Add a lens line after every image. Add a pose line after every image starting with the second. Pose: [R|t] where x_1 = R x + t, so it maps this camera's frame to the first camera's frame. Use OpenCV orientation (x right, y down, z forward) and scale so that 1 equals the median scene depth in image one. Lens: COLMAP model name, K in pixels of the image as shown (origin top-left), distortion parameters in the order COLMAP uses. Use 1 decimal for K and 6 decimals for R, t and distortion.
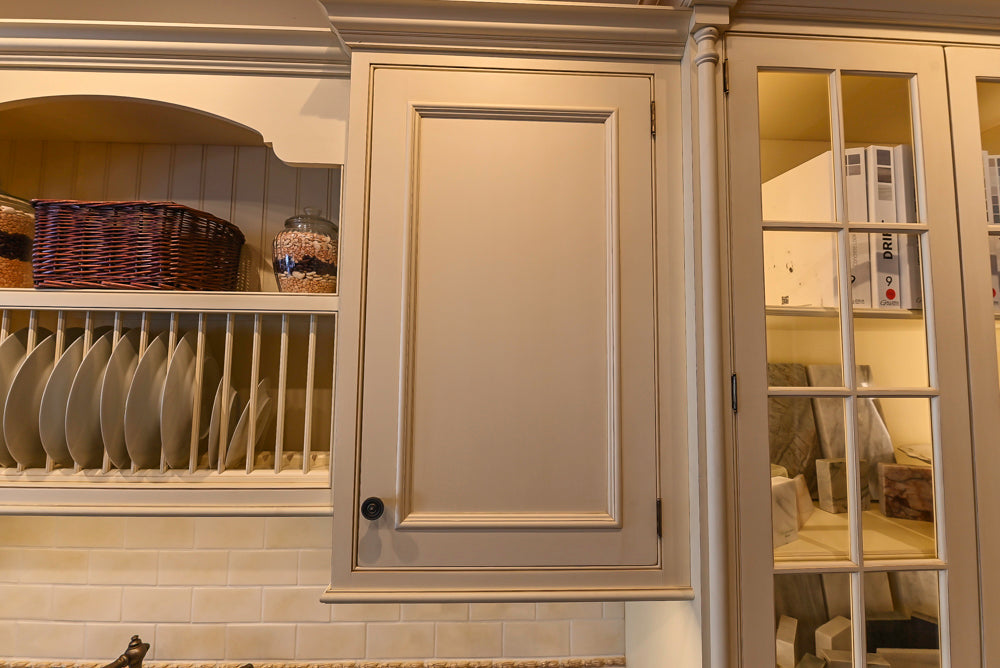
lens RADIAL K [[415.6, 0, 499.7], [0, 415.6, 328.5], [0, 0, 1]] dist [0.003799, -0.005914]
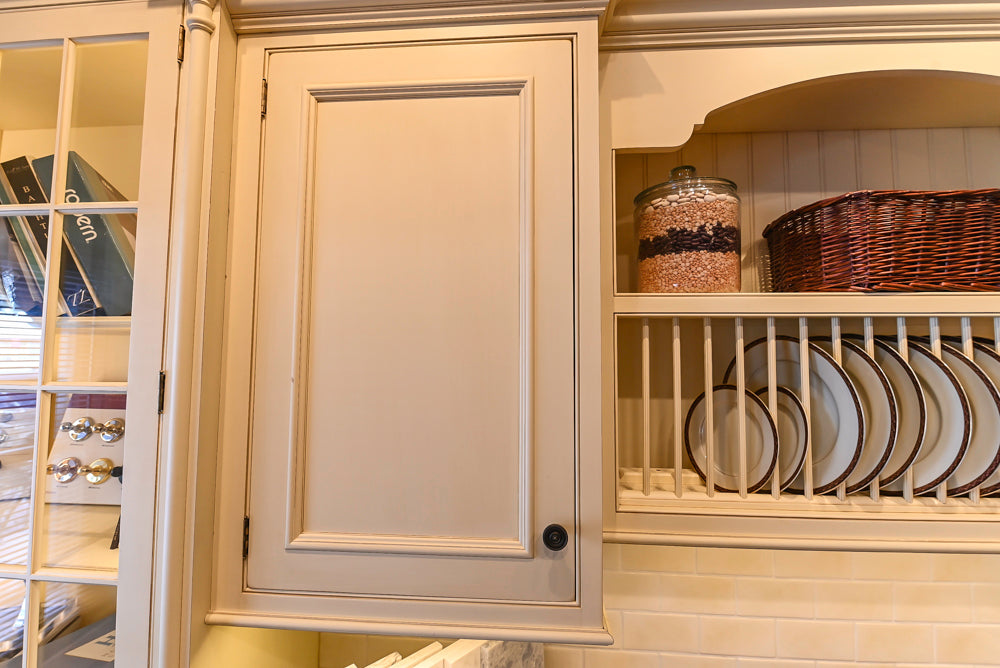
lens RADIAL K [[415.6, 0, 497.8], [0, 415.6, 334.1], [0, 0, 1]] dist [0.003799, -0.005914]
pose [[0.995241, -0.010815, -0.096843, -1.567802], [0.011893, 0.999874, 0.010557, -0.023114], [0.096716, -0.011658, 0.995244, 0.040834]]
